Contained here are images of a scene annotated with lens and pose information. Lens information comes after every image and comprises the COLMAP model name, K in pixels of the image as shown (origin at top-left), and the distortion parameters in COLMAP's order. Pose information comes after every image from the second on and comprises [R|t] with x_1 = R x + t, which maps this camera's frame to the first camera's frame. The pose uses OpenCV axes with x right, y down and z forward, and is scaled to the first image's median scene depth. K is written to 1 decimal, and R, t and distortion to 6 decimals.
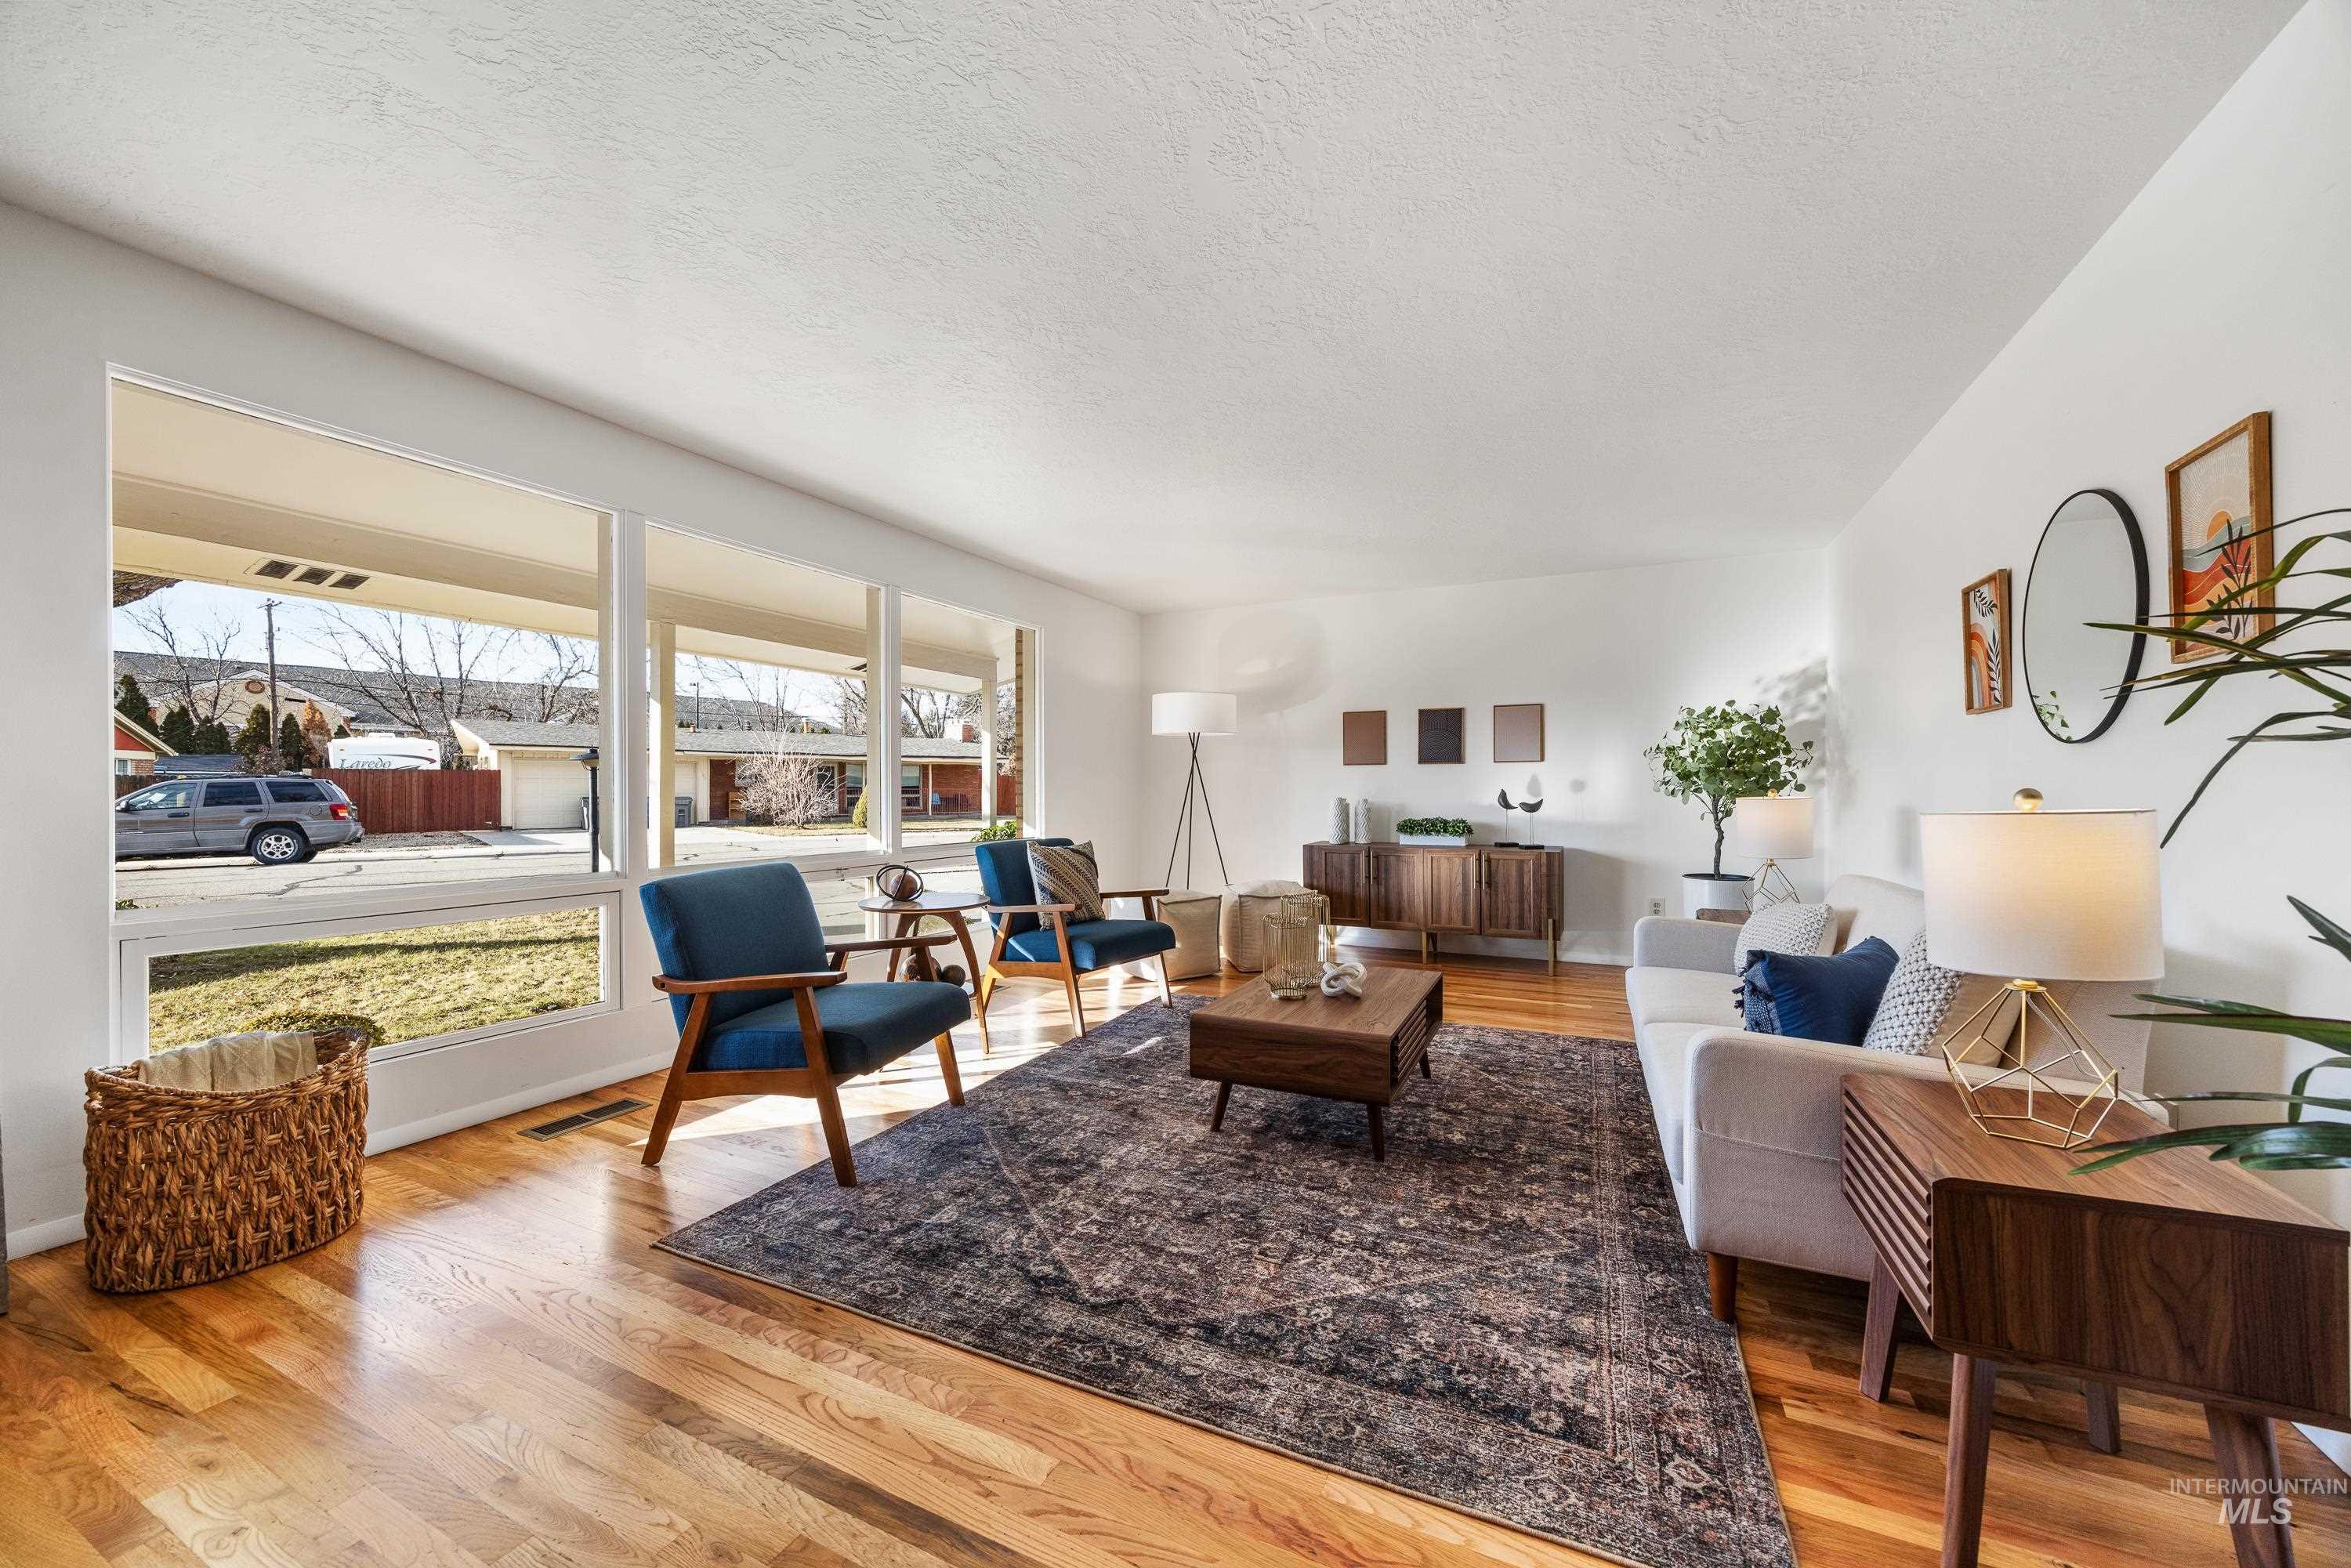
lens RADIAL K [[884.0, 0, 1151.8], [0, 884.0, 792.3], [0, 0, 1]] dist [0.000715, 0.000106]
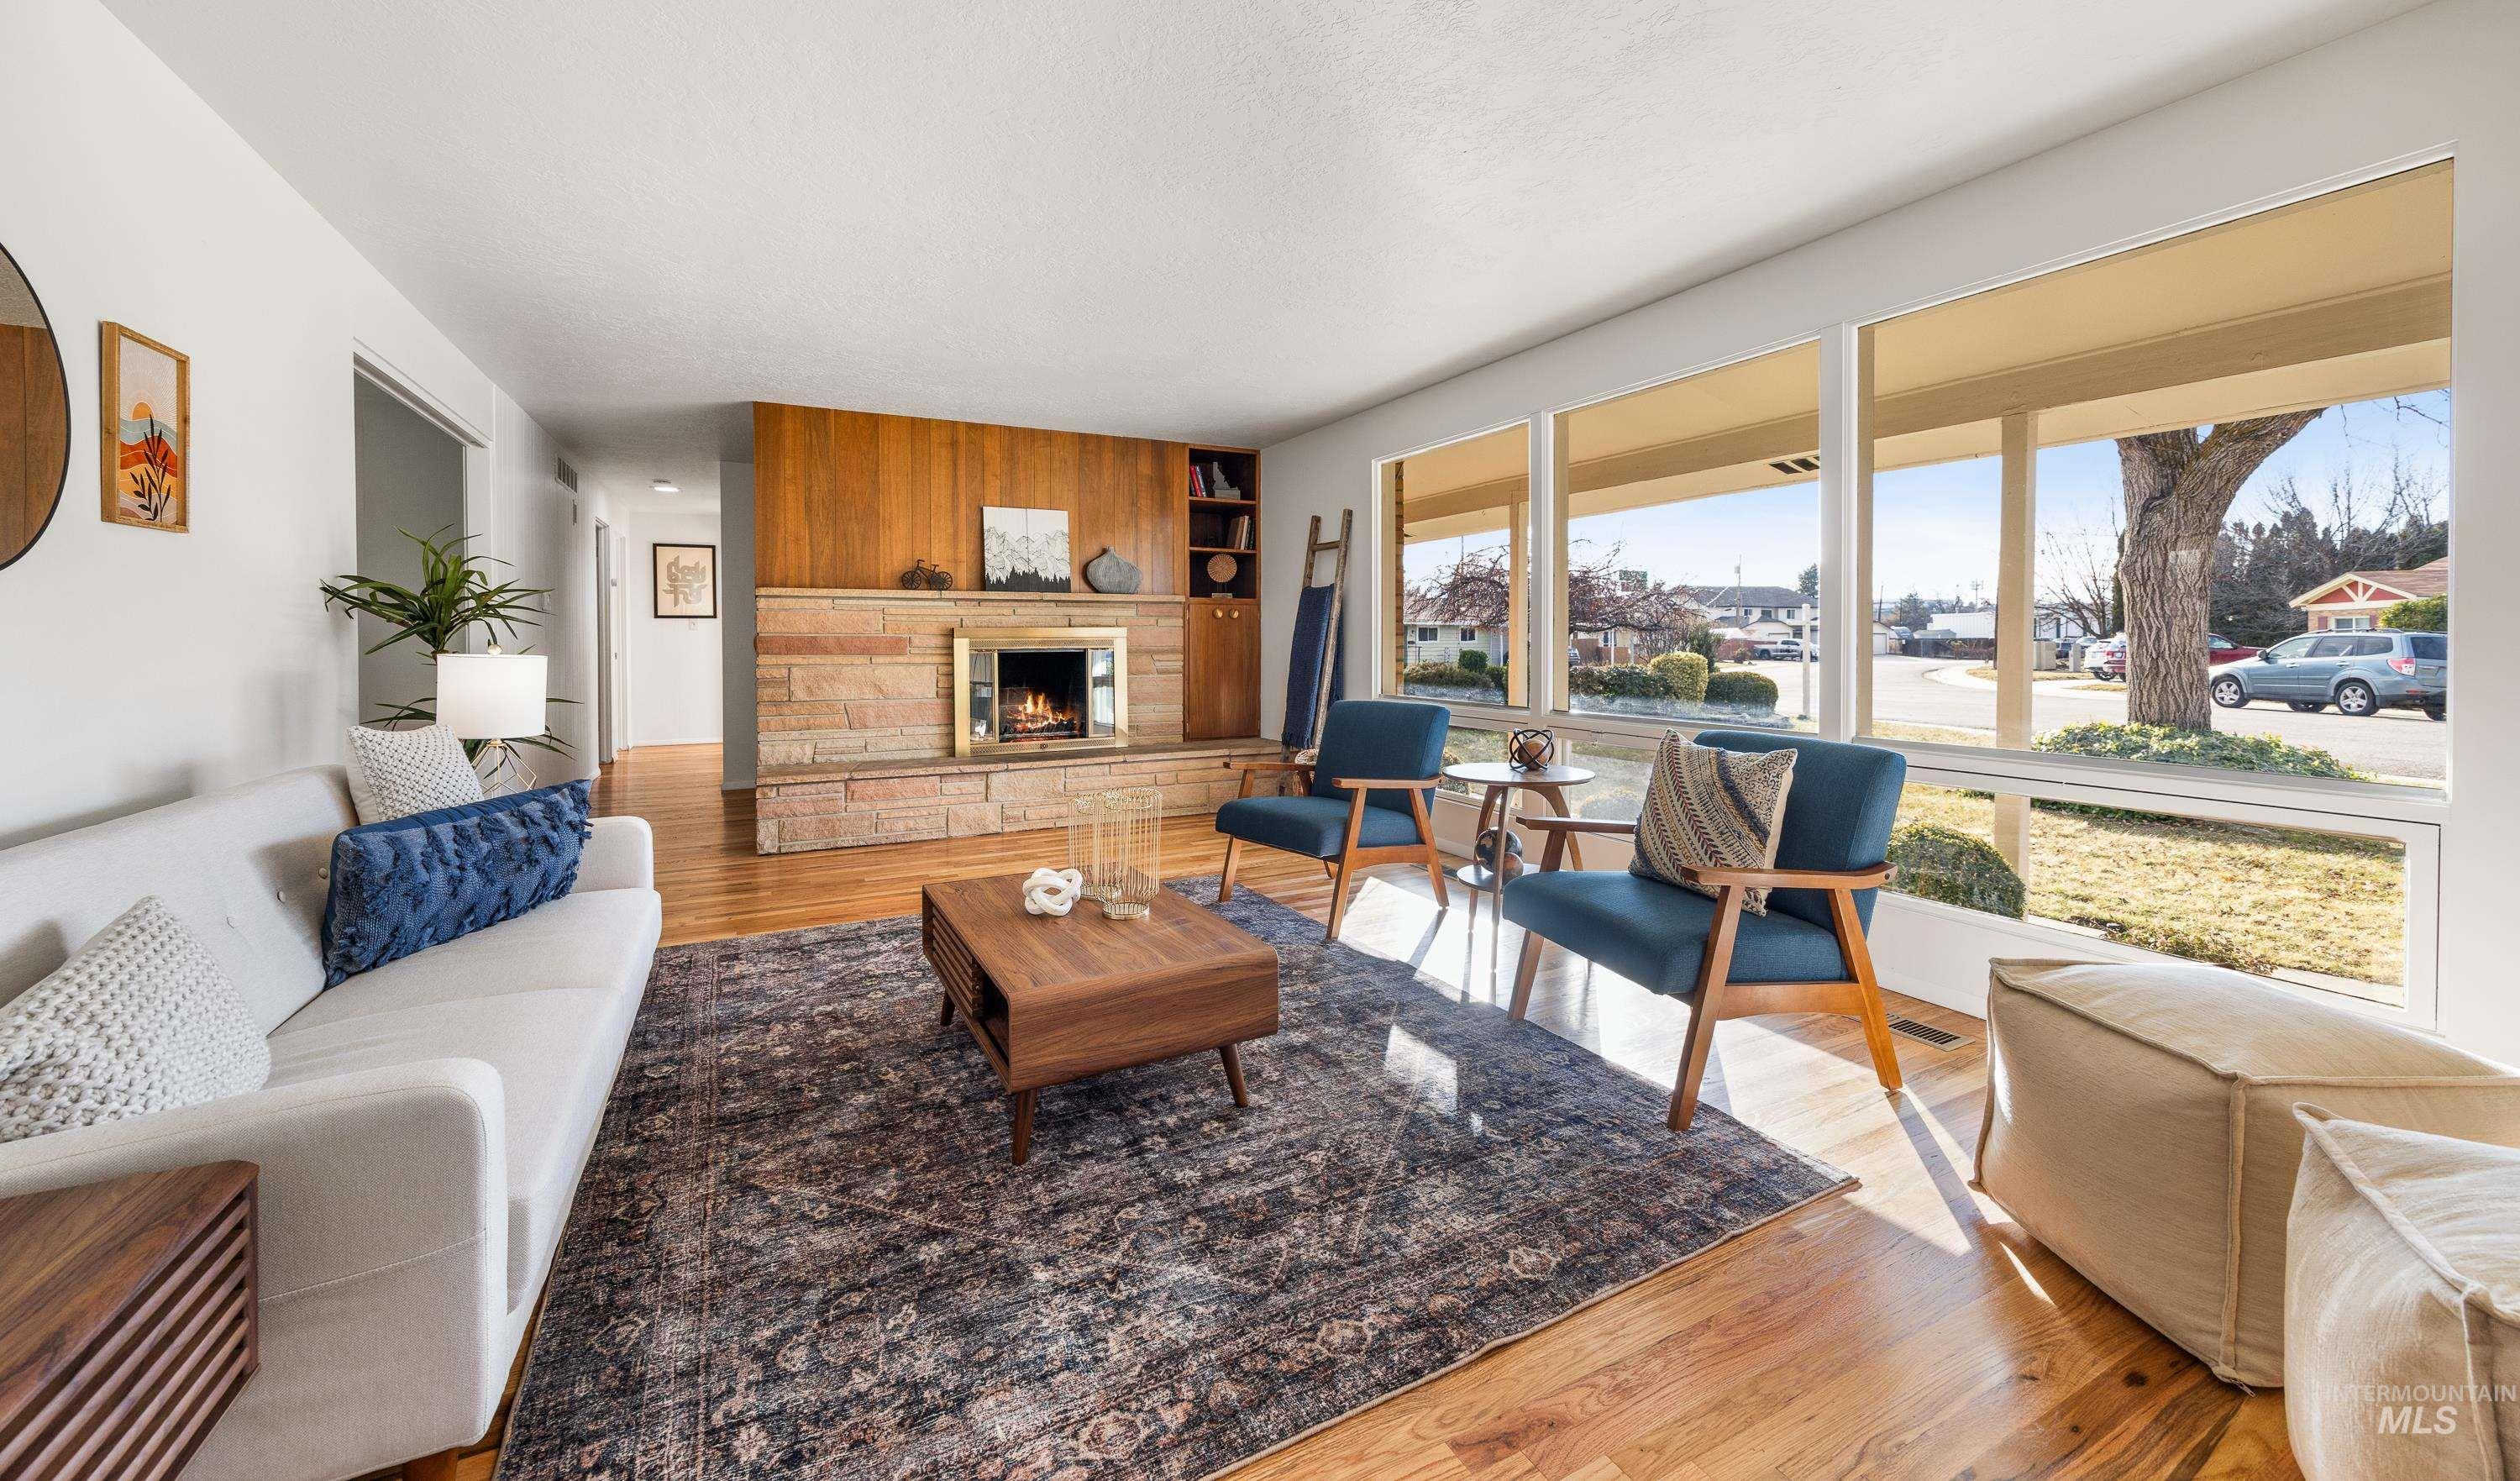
lens RADIAL K [[969.4, 0, 1253.6], [0, 969.4, 654.8], [0, 0, 1]] dist [0.000610, 0.000006]
pose [[-0.581809, 0.014689, -0.813192, 1.337359], [0.001588, 0.999856, 0.016924, -0.012039], [0.813324, 0.008555, -0.581749, 2.750726]]
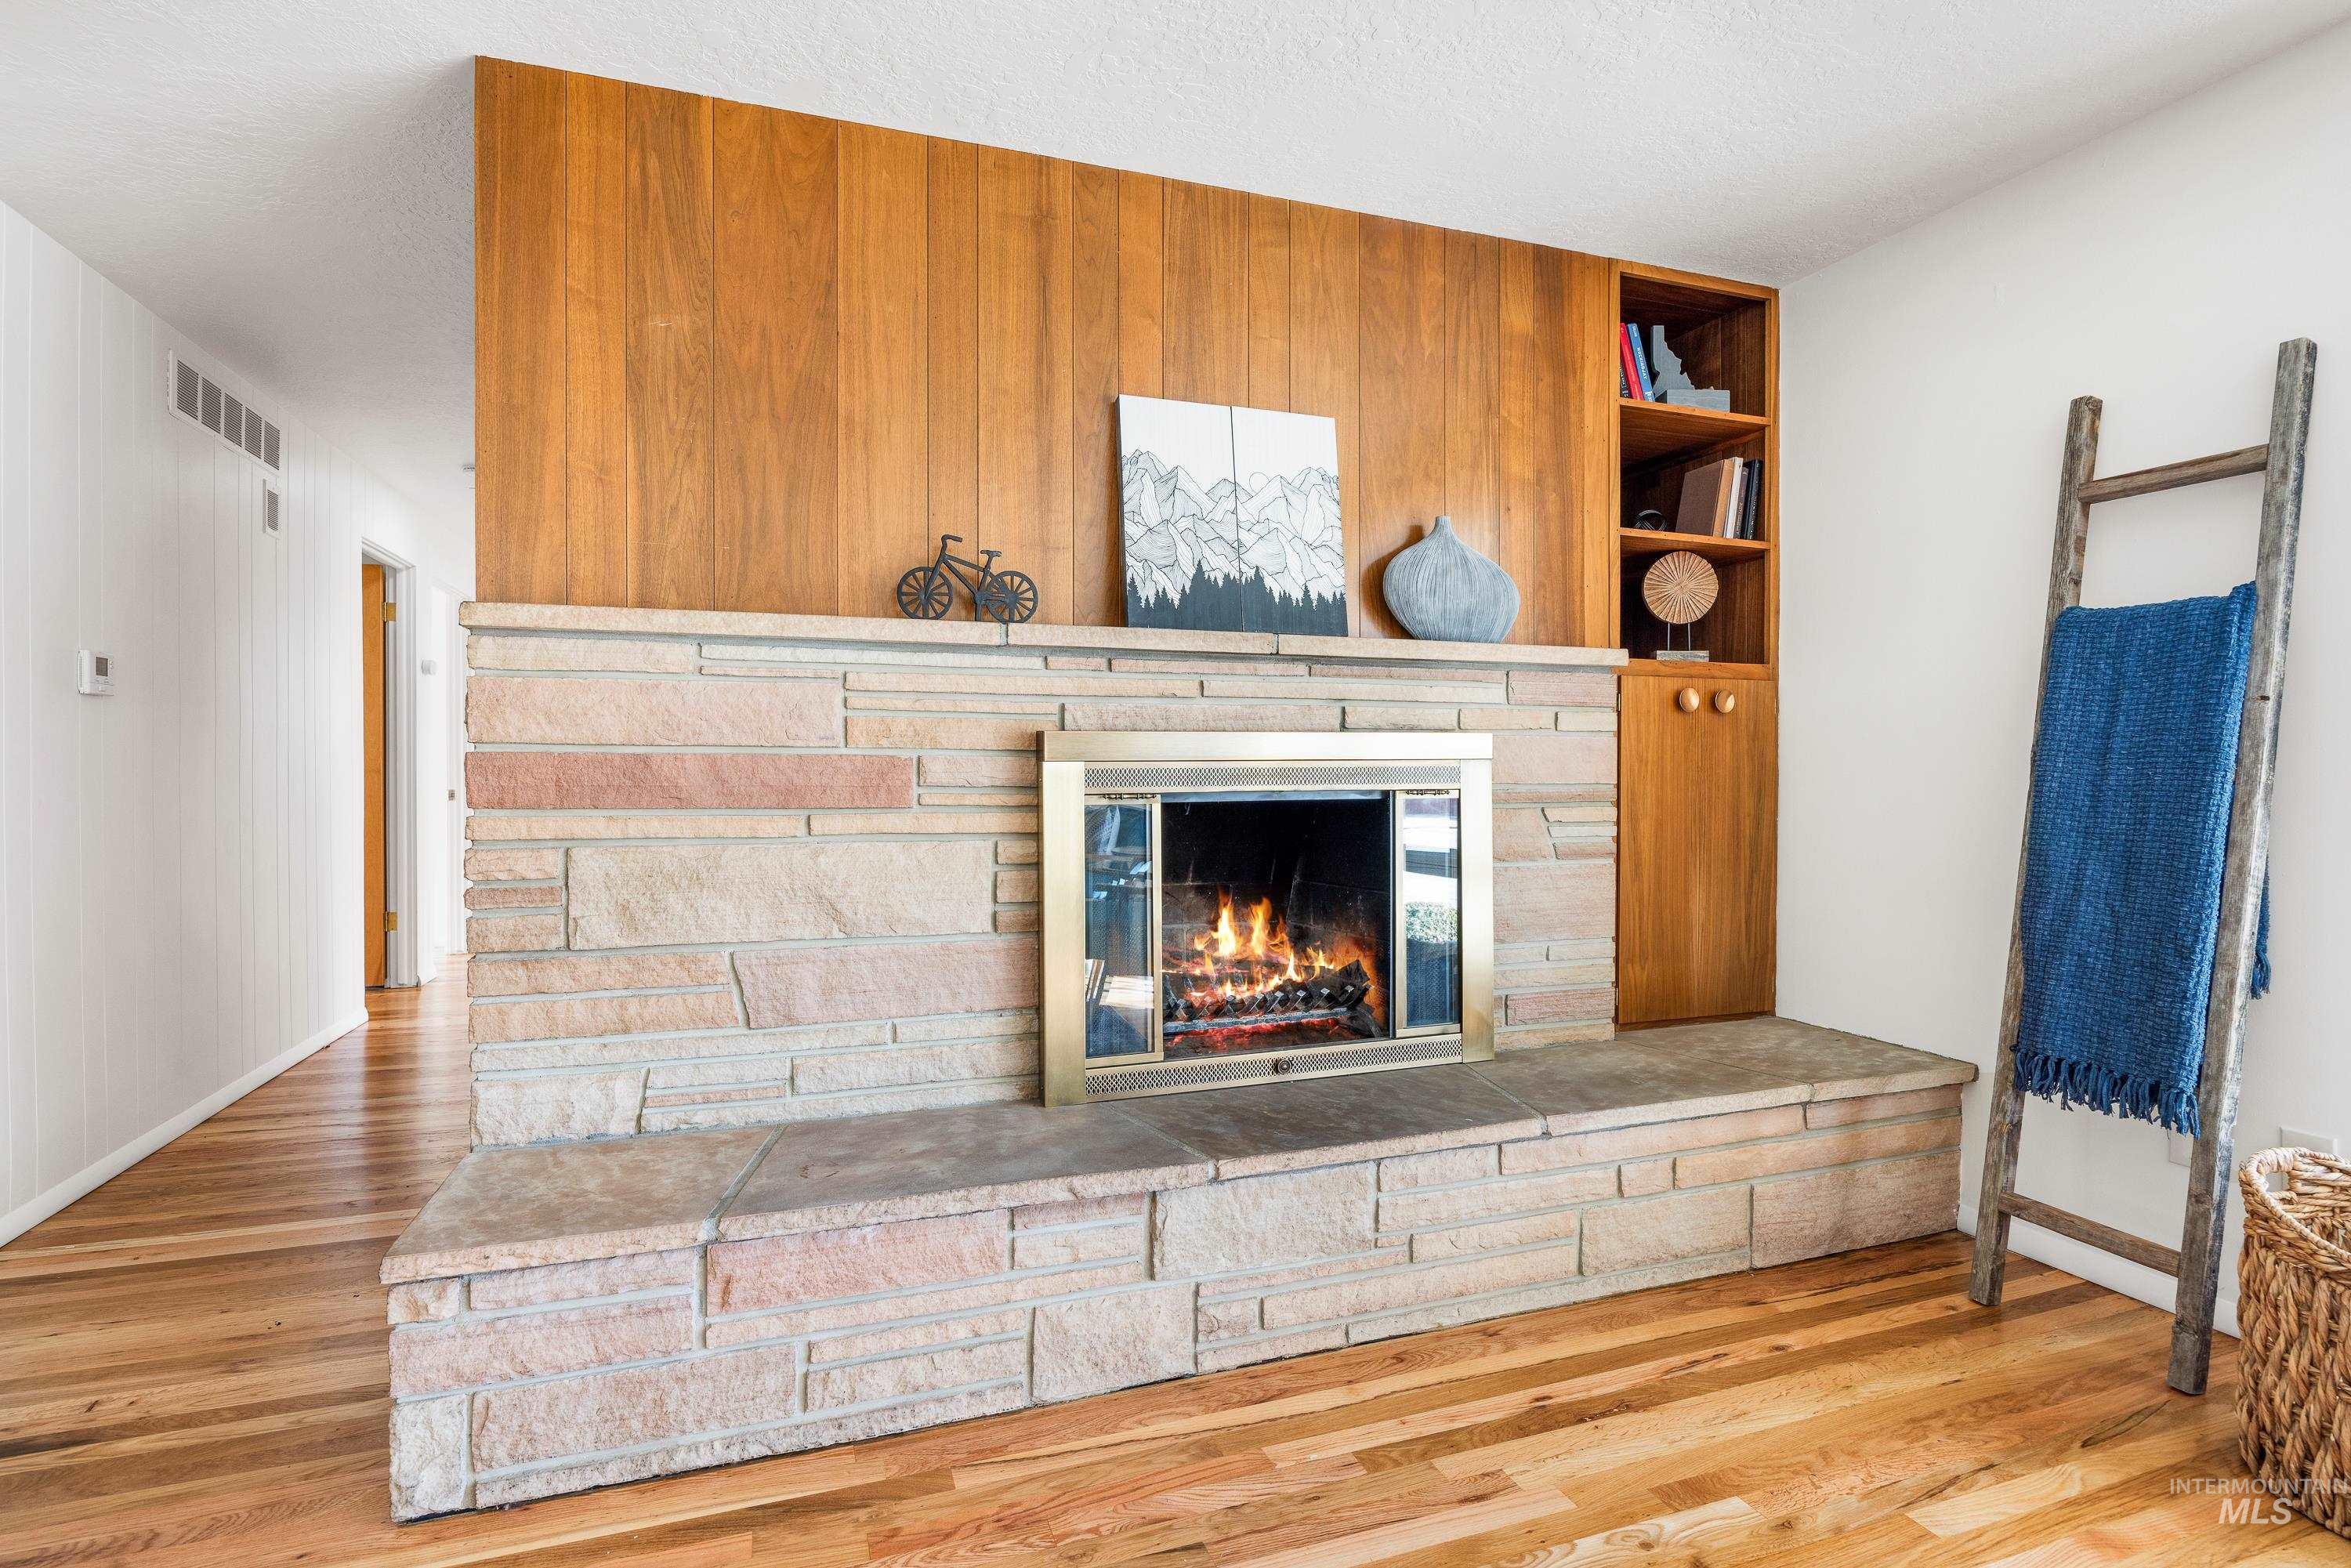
lens RADIAL K [[1142.8, 0, 1175.5], [0, 1142.8, 784.0], [0, 0, 1]] dist [-0.008331, 0.000279]
pose [[-0.684887, 0.010263, -0.728577, 0.149934], [0.000234, 0.999904, 0.013865, -0.005588], [0.728649, 0.009325, -0.684824, 1.079413]]
